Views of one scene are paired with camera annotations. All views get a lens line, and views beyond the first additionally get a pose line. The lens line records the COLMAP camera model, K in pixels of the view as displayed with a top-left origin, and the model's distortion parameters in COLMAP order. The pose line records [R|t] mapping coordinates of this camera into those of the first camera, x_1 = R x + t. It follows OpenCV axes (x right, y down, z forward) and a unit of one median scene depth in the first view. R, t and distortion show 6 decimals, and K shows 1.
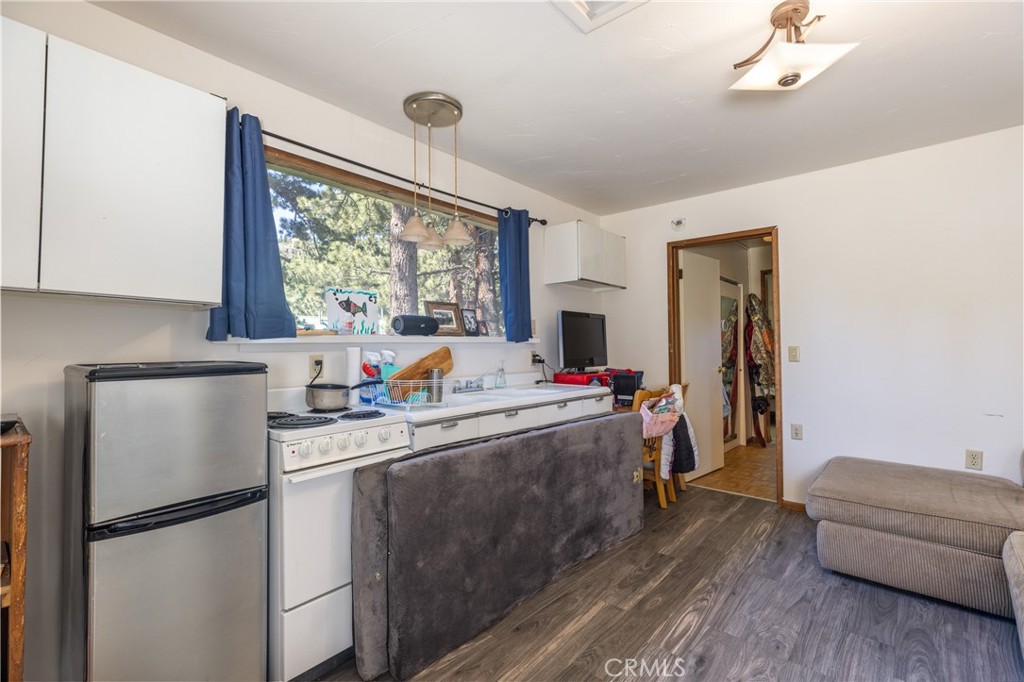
lens RADIAL K [[458.1, 0, 512.0], [0, 458.1, 341.0], [0, 0, 1]] dist [0.001106, 0.001082]
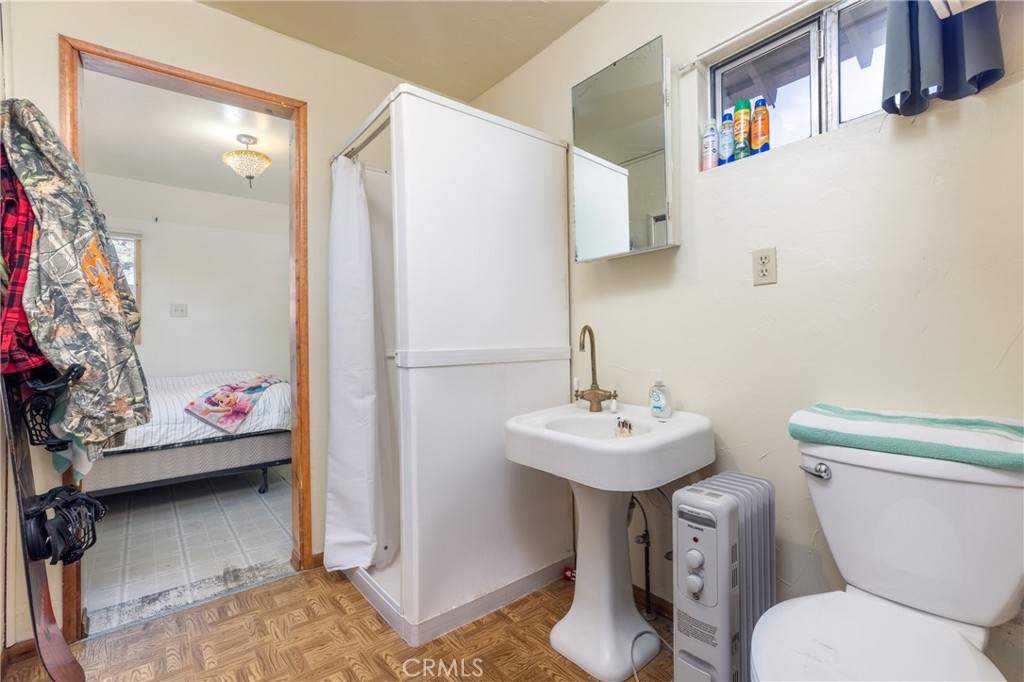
lens RADIAL K [[458.1, 0, 512.0], [0, 458.1, 341.0], [0, 0, 1]] dist [0.001106, 0.001082]
pose [[0.174636, 0.012260, 0.984557, 0.761570], [-0.002893, 0.999925, -0.011938, 0.089619], [-0.984629, -0.000764, 0.174658, 1.631718]]
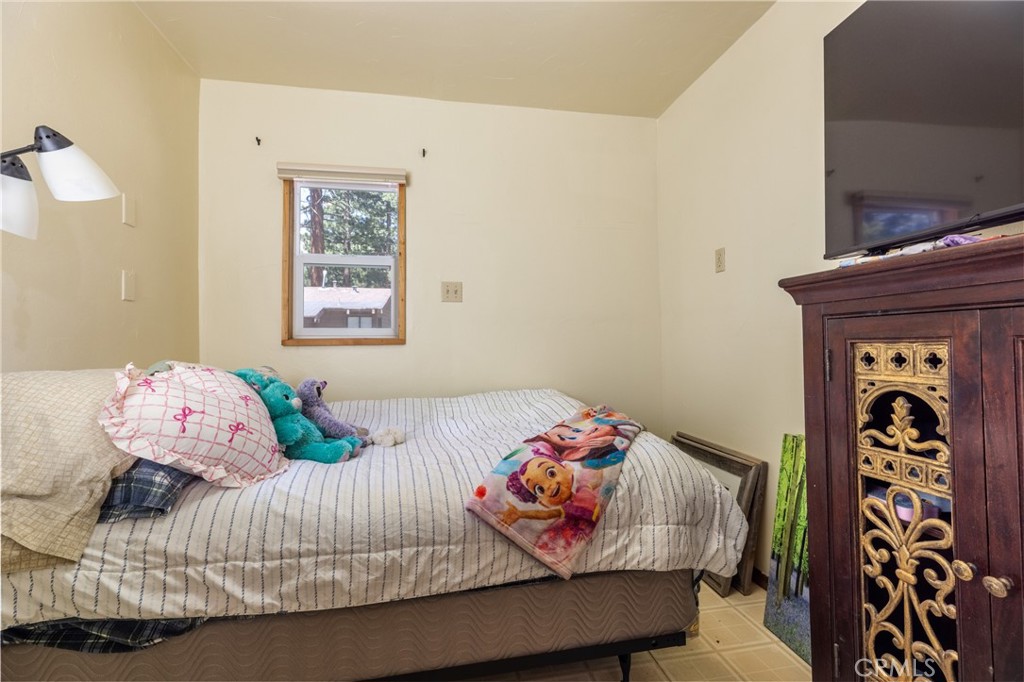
lens RADIAL K [[458.1, 0, 512.0], [0, 458.1, 341.0], [0, 0, 1]] dist [0.001106, 0.001082]
pose [[0.618844, 0.012136, 0.785420, 1.443600], [-0.010494, 0.999919, -0.007182, 0.083756], [-0.785444, -0.003797, 0.618921, 2.348559]]
